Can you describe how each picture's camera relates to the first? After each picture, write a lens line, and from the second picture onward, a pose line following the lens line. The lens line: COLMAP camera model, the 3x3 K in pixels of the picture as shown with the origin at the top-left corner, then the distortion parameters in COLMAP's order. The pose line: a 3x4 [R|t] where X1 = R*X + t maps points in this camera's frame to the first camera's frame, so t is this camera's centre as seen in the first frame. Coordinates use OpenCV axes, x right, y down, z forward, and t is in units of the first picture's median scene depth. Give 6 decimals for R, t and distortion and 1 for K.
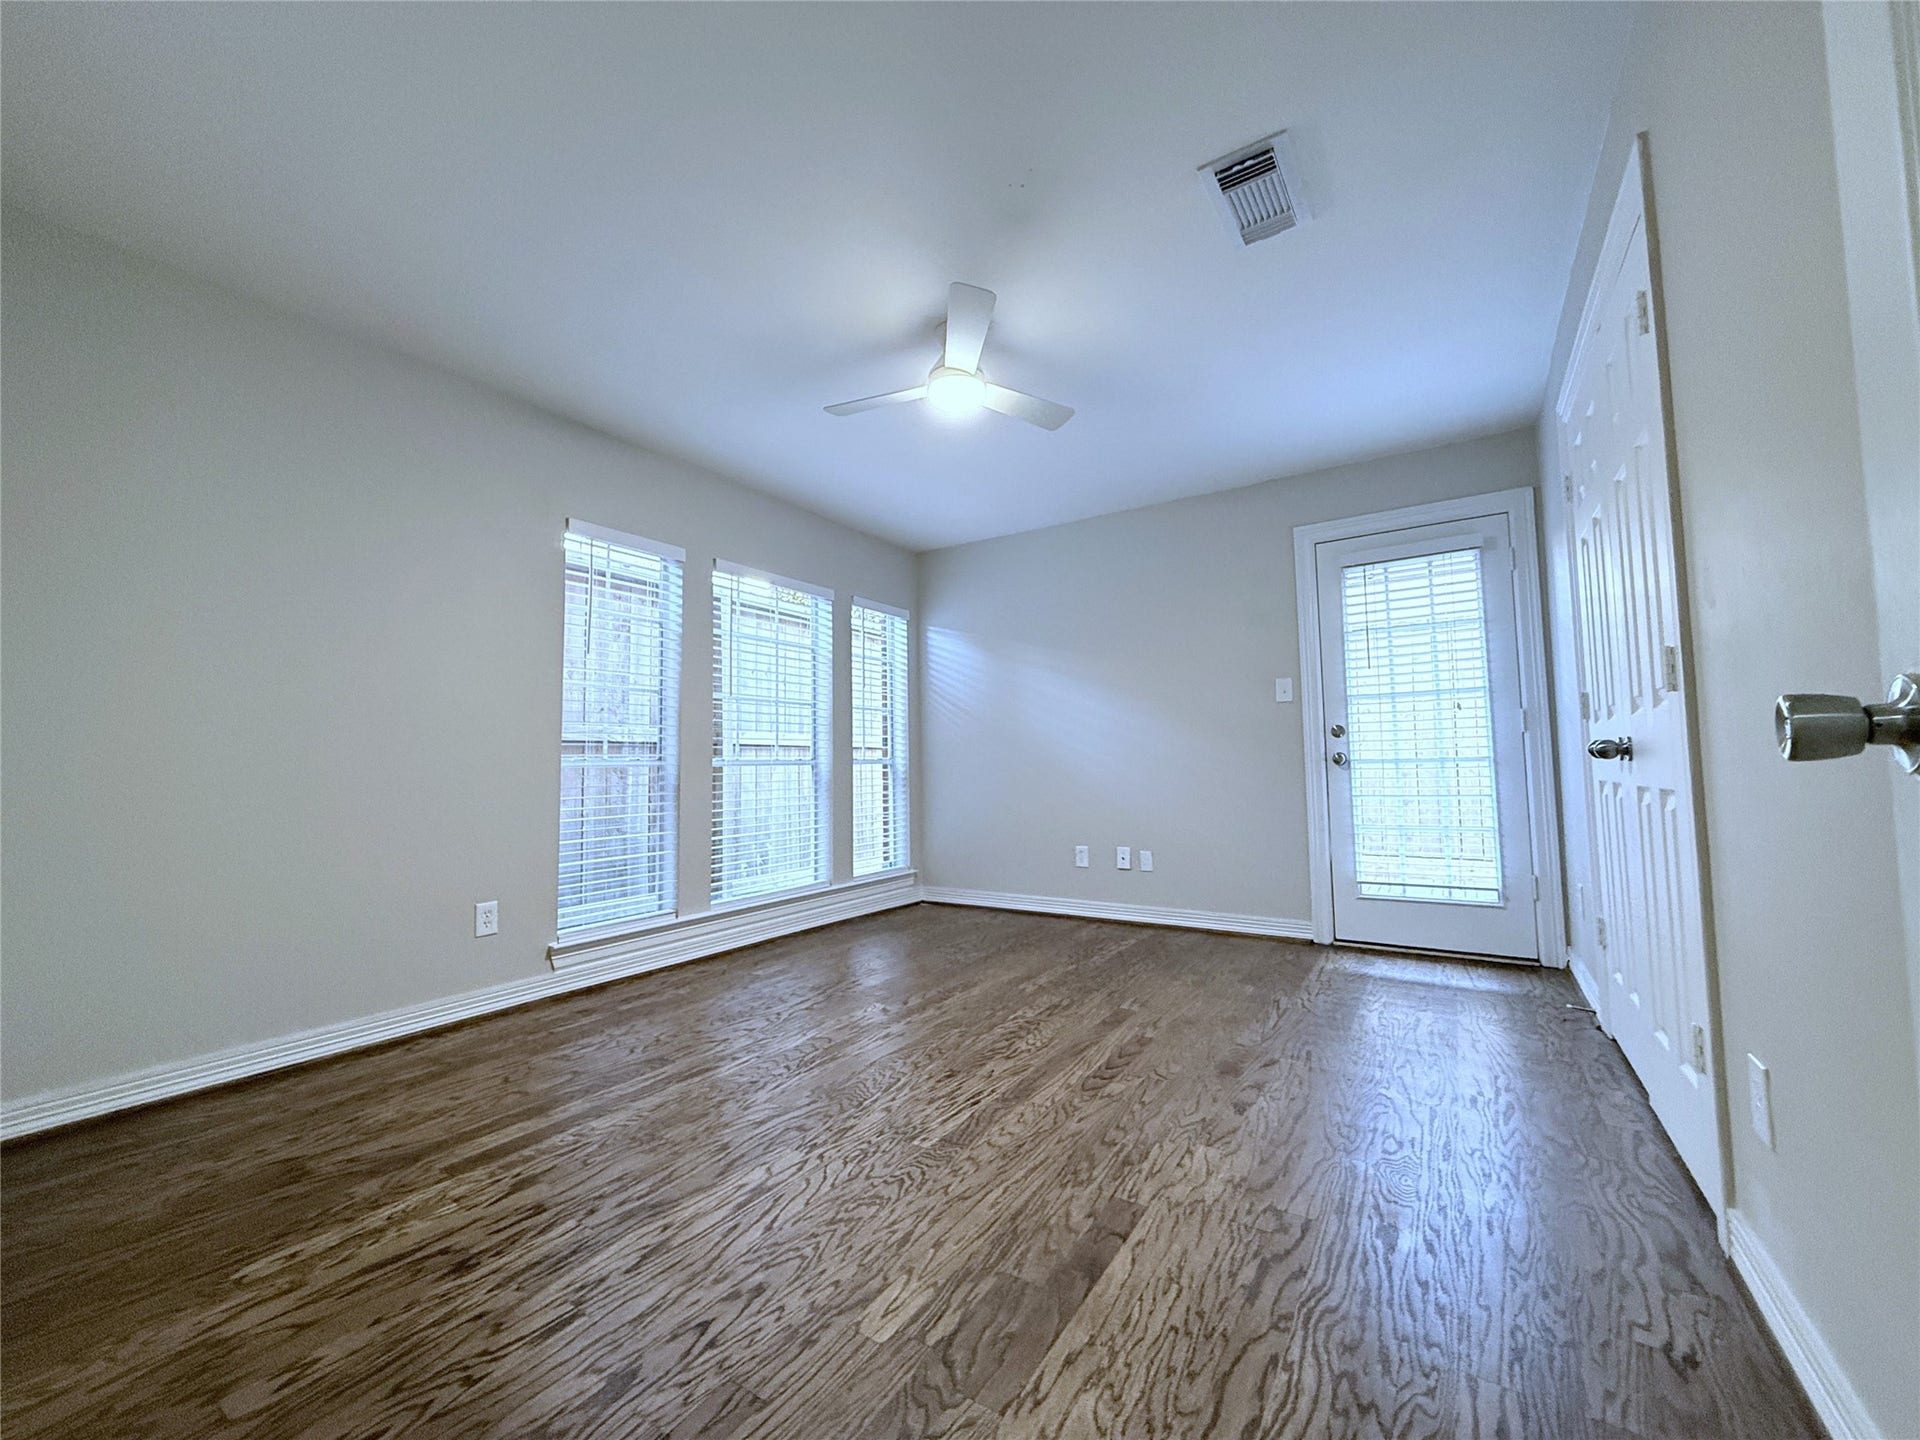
lens RADIAL K [[784.0, 0, 956.6], [0, 784.0, 719.2], [0, 0, 1]] dist [-0.003242, -0.000646]
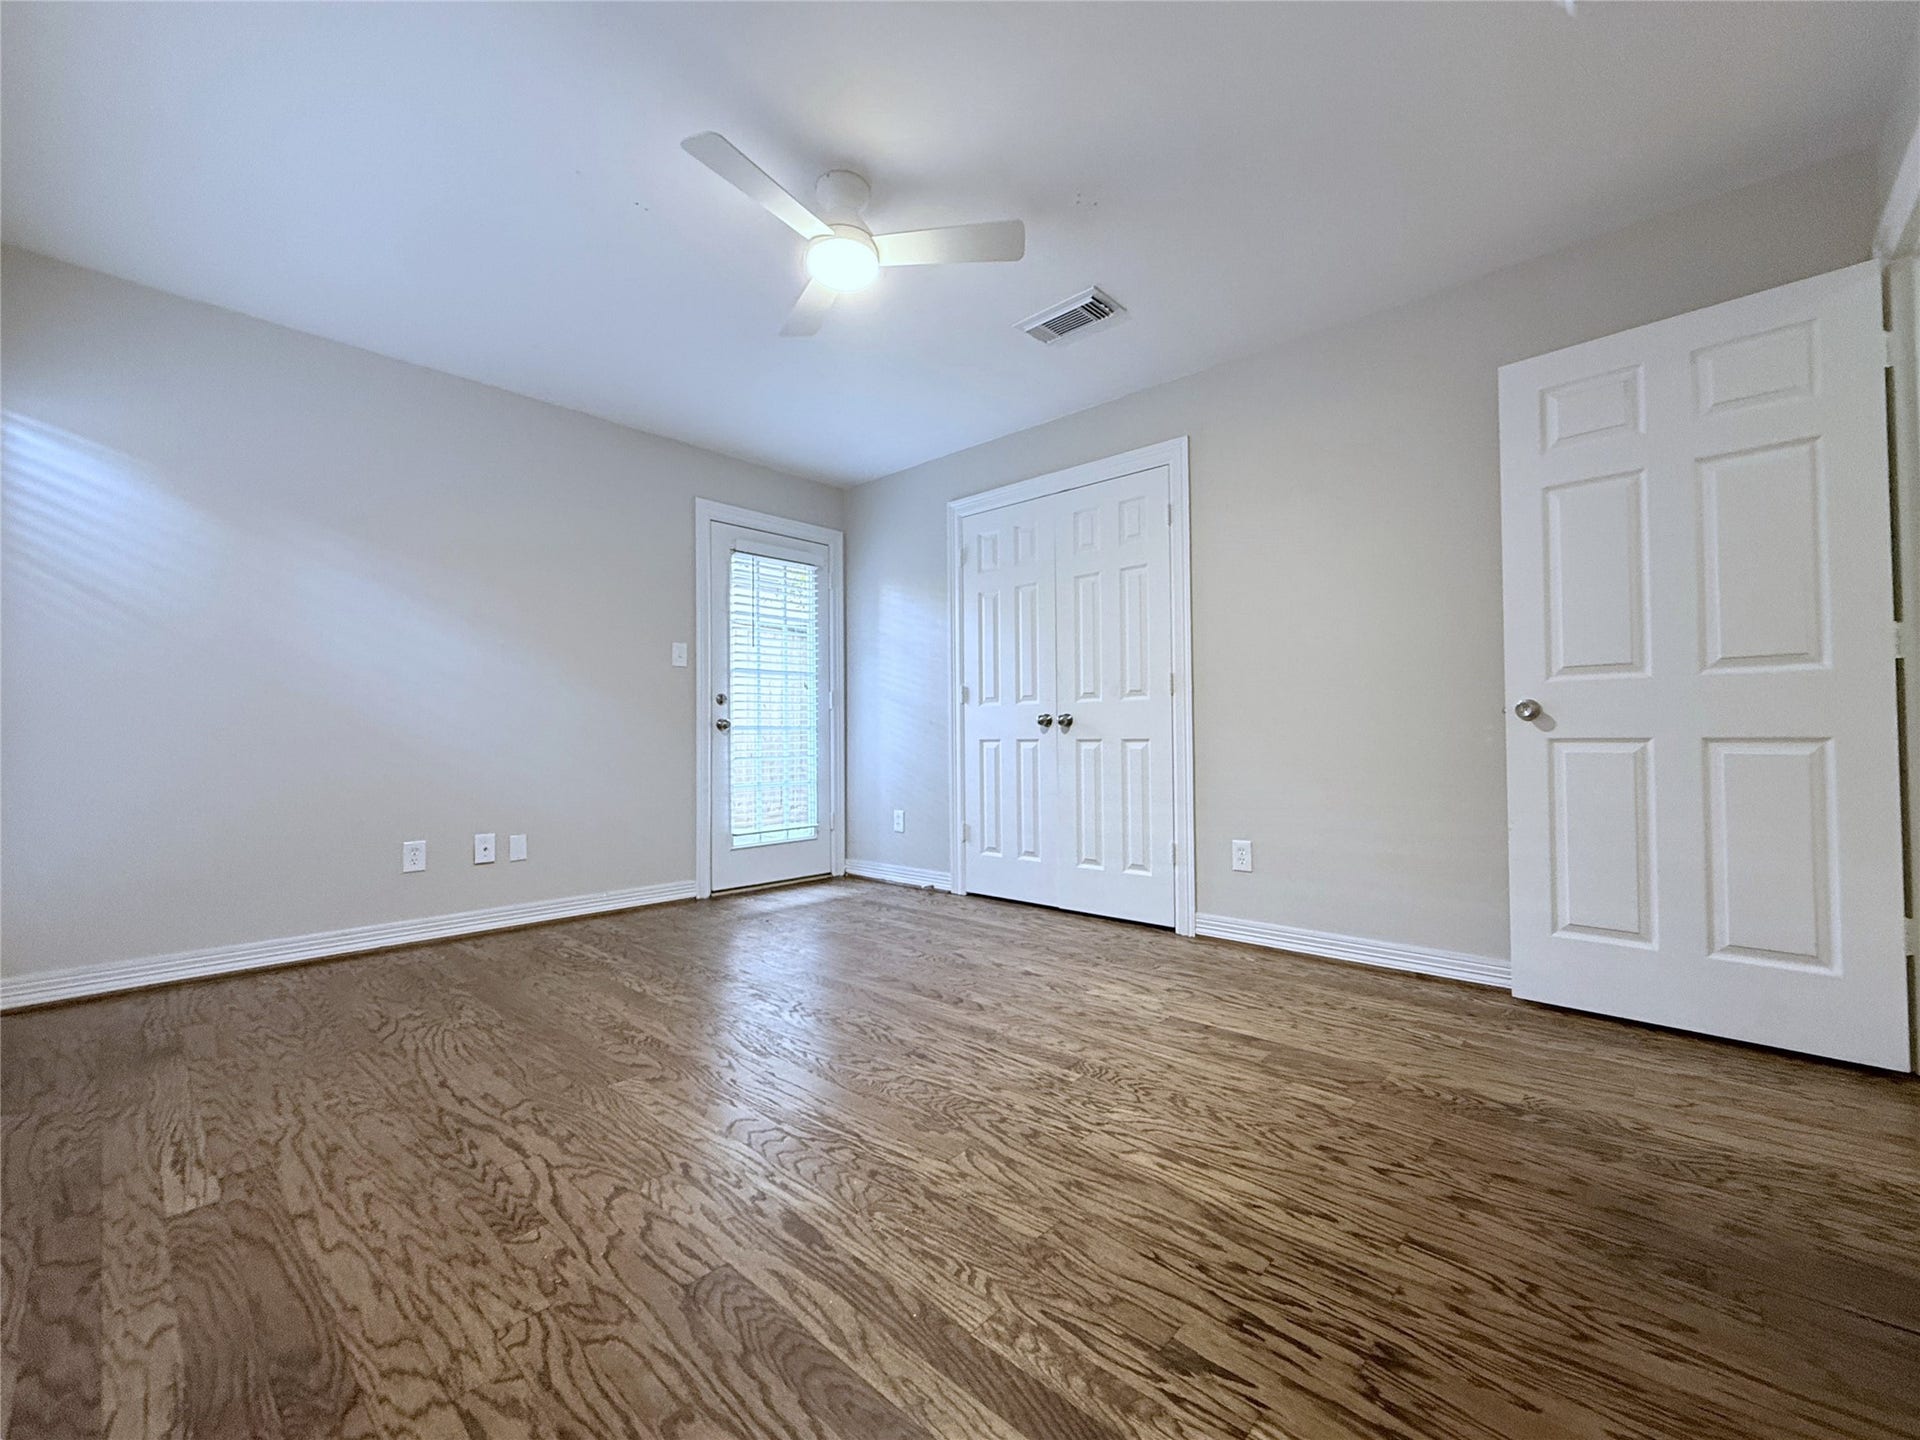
lens RADIAL K [[784.0, 0, 974.5], [0, 784.0, 727.0], [0, 0, 1]] dist [-0.003242, -0.000646]
pose [[0.143797, 0.028567, 0.989195, -0.983515], [-0.058630, 0.998073, -0.020301, 0.099171], [-0.987869, -0.055077, 0.145195, 0.901423]]
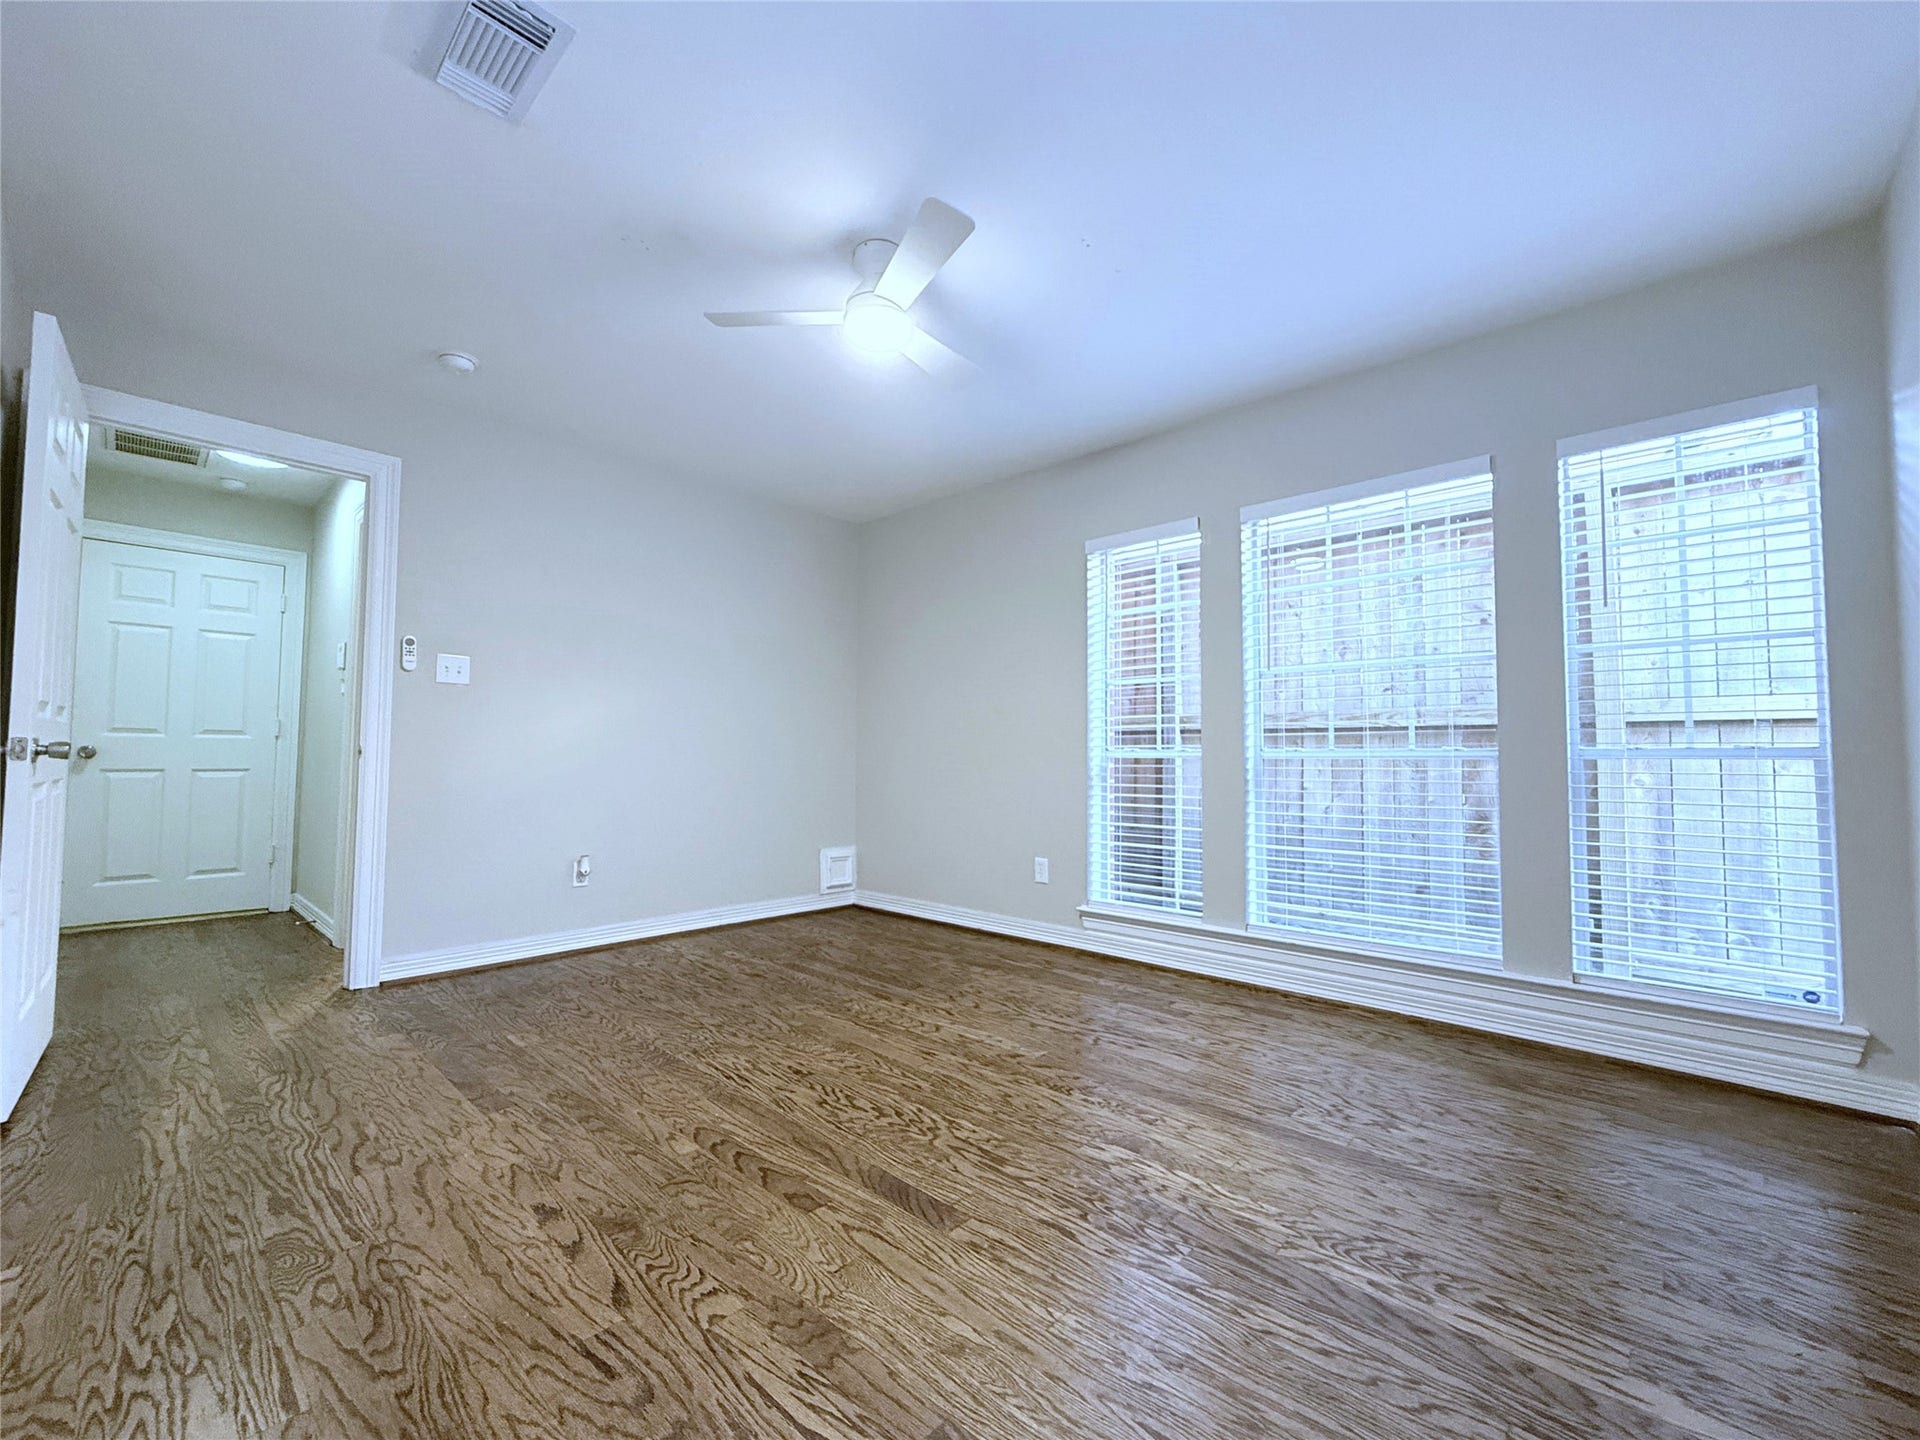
lens RADIAL K [[784.0, 0, 940.3], [0, 784.0, 712.0], [0, 0, 1]] dist [-0.003242, -0.000646]
pose [[-0.191770, -0.044526, -0.980429, 1.034451], [0.054967, 0.996915, -0.056026, 0.070893], [0.979900, -0.064635, -0.188731, 1.515706]]
